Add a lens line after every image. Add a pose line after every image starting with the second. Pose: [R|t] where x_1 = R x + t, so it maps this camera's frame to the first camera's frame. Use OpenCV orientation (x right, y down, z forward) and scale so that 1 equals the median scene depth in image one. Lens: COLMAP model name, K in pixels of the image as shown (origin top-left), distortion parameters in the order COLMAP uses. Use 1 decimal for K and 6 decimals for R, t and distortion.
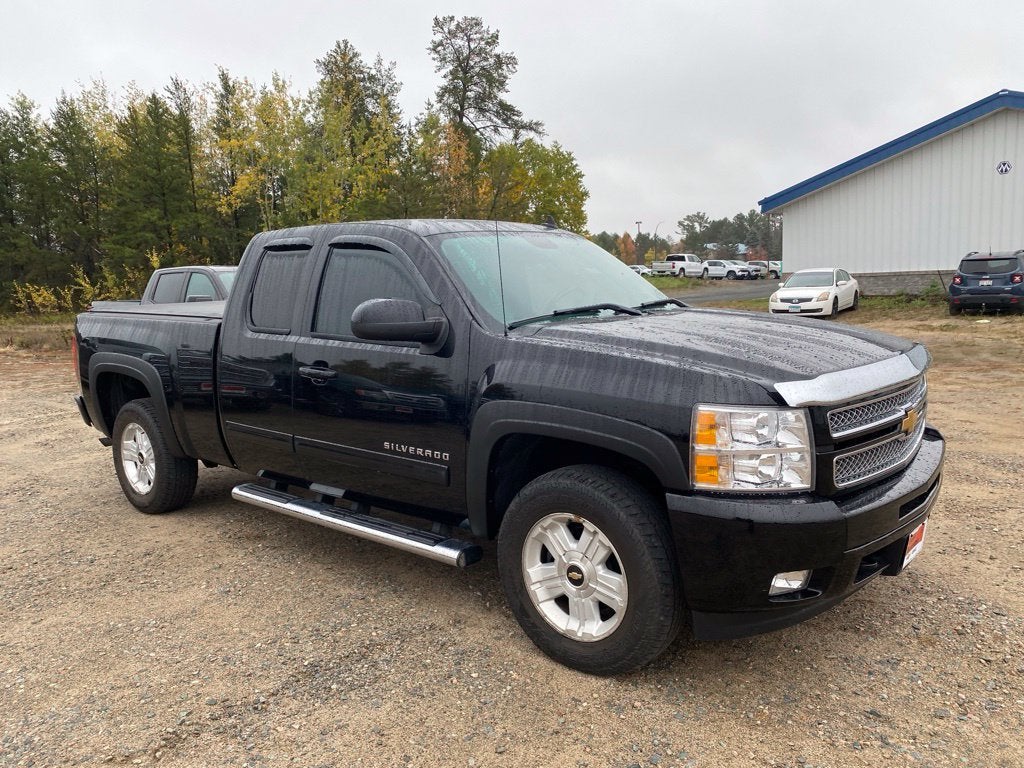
lens RADIAL K [[761.2, 0, 538.4], [0, 761.2, 412.8], [0, 0, 1]] dist [0.010870, 0.001219]
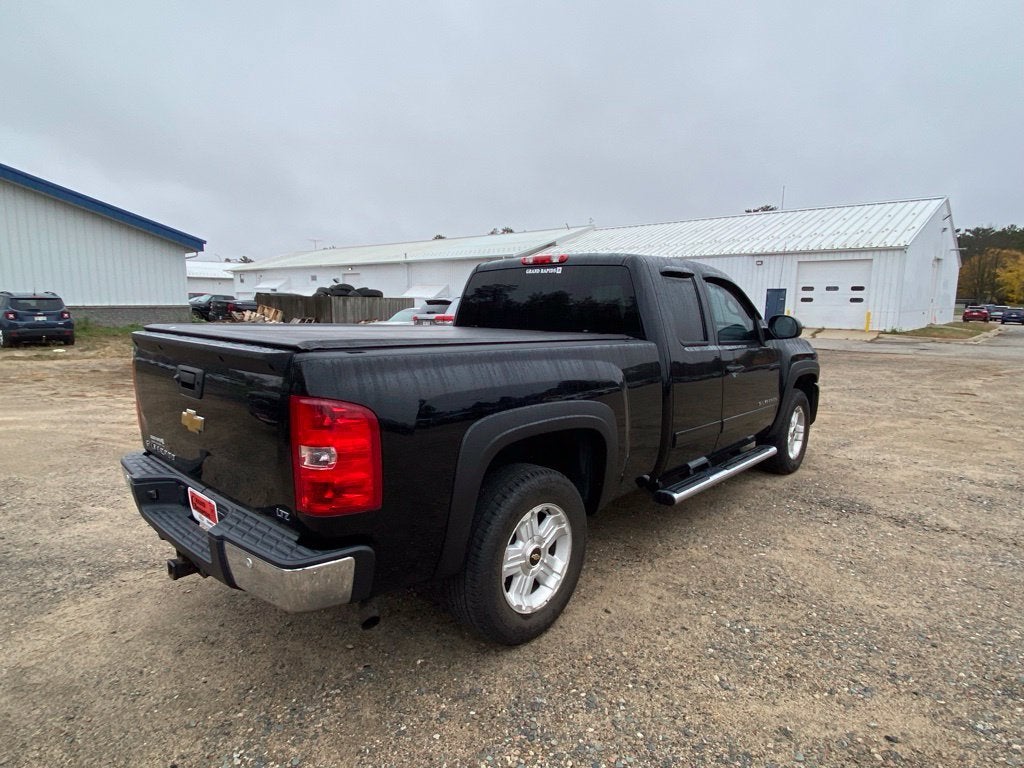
lens RADIAL K [[566.2, 0, 512.0], [0, 566.2, 384.0], [0, 0, 1]] dist [0.002960, 0.000025]
pose [[0.080617, -0.104768, 0.991224, -1.191710], [0.163340, 0.982405, 0.090551, -0.164145], [-0.983270, 0.154607, 0.096312, 1.130281]]
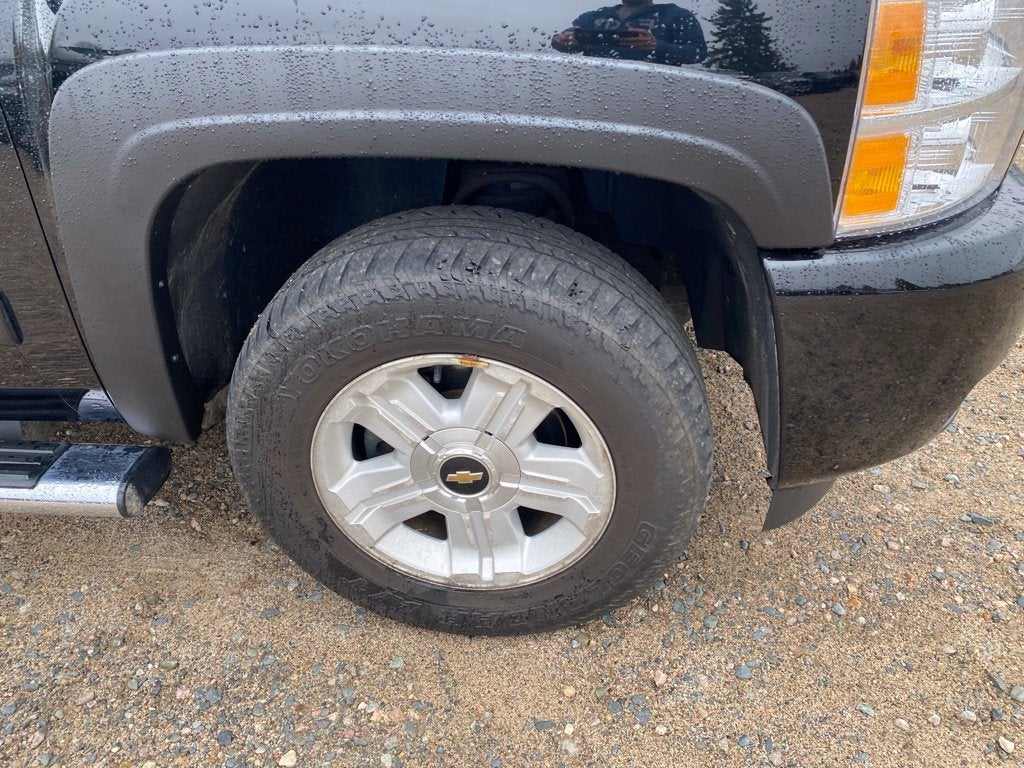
lens RADIAL K [[753.3, 0, 512.0], [0, 753.3, 384.0], [0, 0, 1]] dist [0.055798, -0.058091]
pose [[0.842165, -0.317814, 0.435606, -0.065383], [0.120463, 0.898317, 0.422511, -0.006252], [-0.525592, -0.303350, 0.794816, 0.445295]]
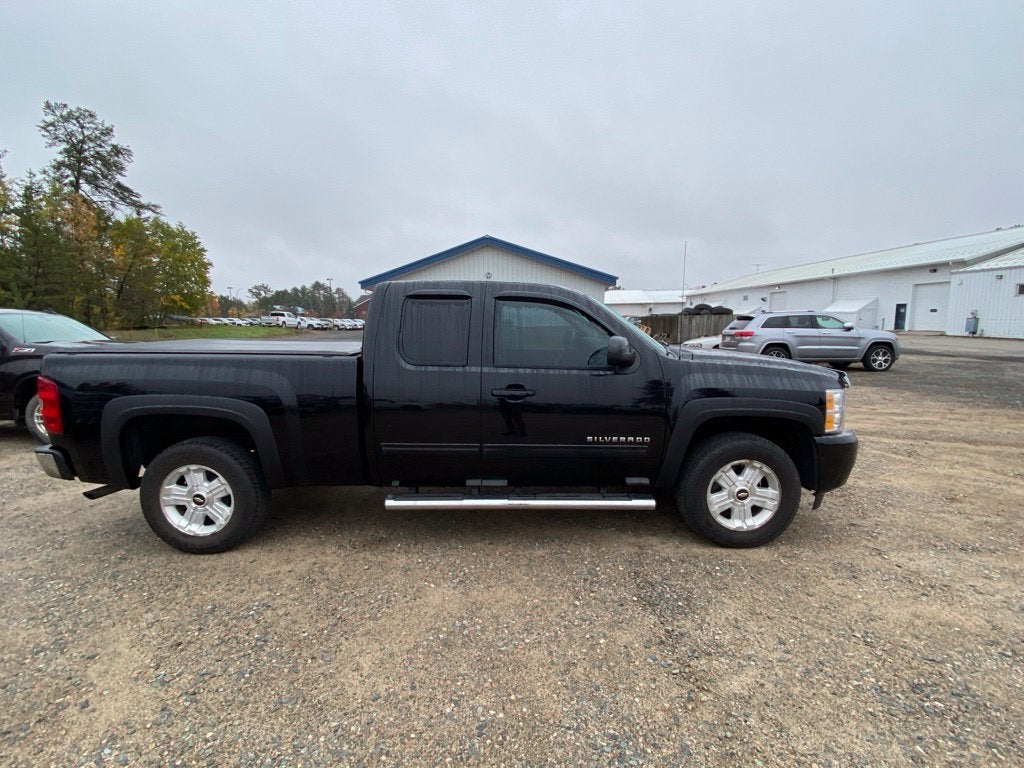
lens RADIAL K [[465.9, 0, 512.6], [0, 465.9, 403.7], [0, 0, 1]] dist [0.024170, -0.020008]
pose [[0.774580, -0.082875, 0.627022, -0.687641], [0.094470, 0.995417, 0.014865, -0.040759], [-0.625381, 0.047721, 0.778859, 0.322945]]
